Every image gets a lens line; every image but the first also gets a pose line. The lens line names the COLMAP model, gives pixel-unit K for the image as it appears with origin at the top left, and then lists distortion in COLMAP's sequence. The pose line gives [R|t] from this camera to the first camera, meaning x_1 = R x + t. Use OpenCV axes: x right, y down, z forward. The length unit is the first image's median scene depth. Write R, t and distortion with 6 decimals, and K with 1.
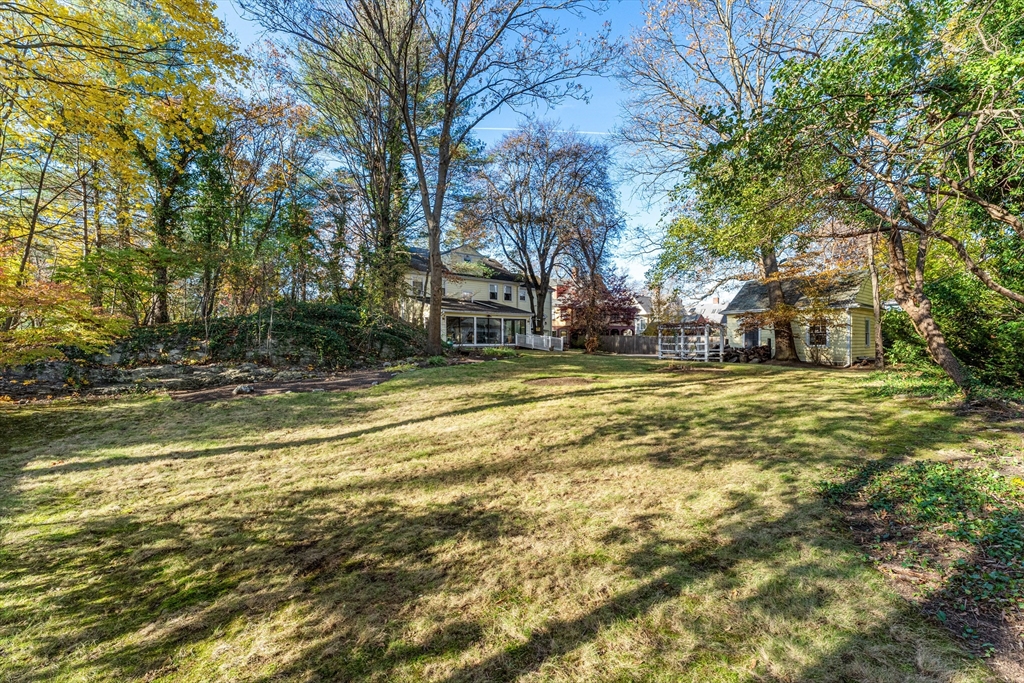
lens RADIAL K [[473.4, 0, 512.0], [0, 473.4, 341.5], [0, 0, 1]] dist [-0.011950, -0.000112]
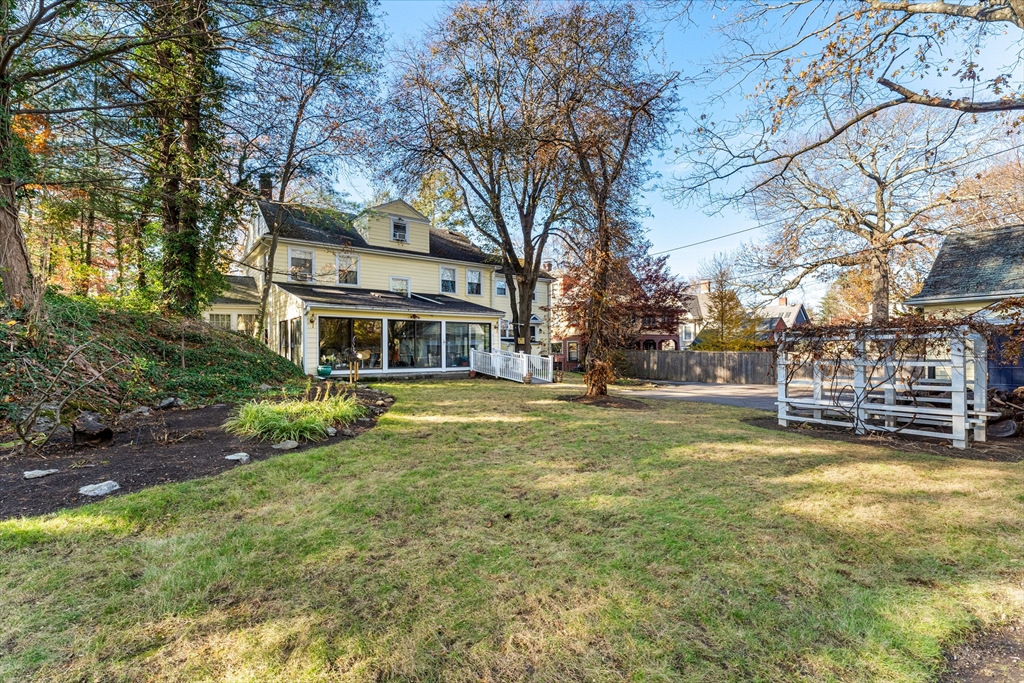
lens RADIAL K [[489.4, 0, 512.0], [0, 489.4, 341.5], [0, 0, 1]] dist [-0.000352, -0.000091]
pose [[0.998587, -0.001878, -0.053112, 0.075418], [0.000776, 0.999784, -0.020757, -0.011572], [0.053140, 0.020686, 0.998373, 0.368773]]
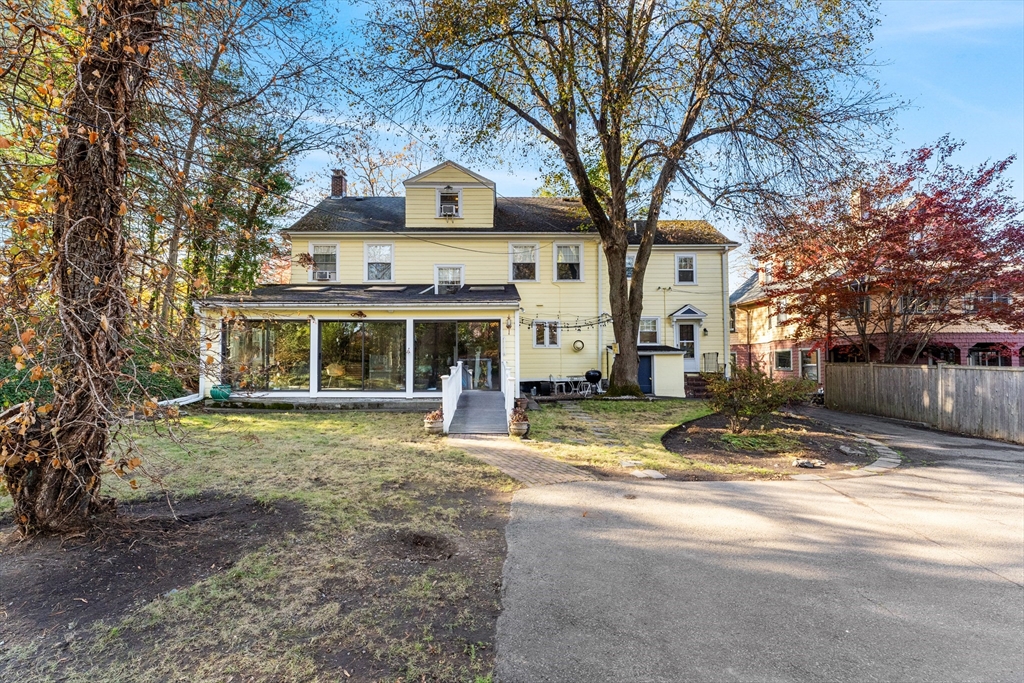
lens RADIAL K [[460.5, 0, 512.0], [0, 460.5, 341.5], [0, 0, 1]] dist [-0.001290, -0.000151]
pose [[0.755902, -0.016548, -0.654476, 0.221201], [-0.005081, 0.999502, -0.031140, -0.019029], [0.654665, 0.026864, 0.755441, 0.667928]]
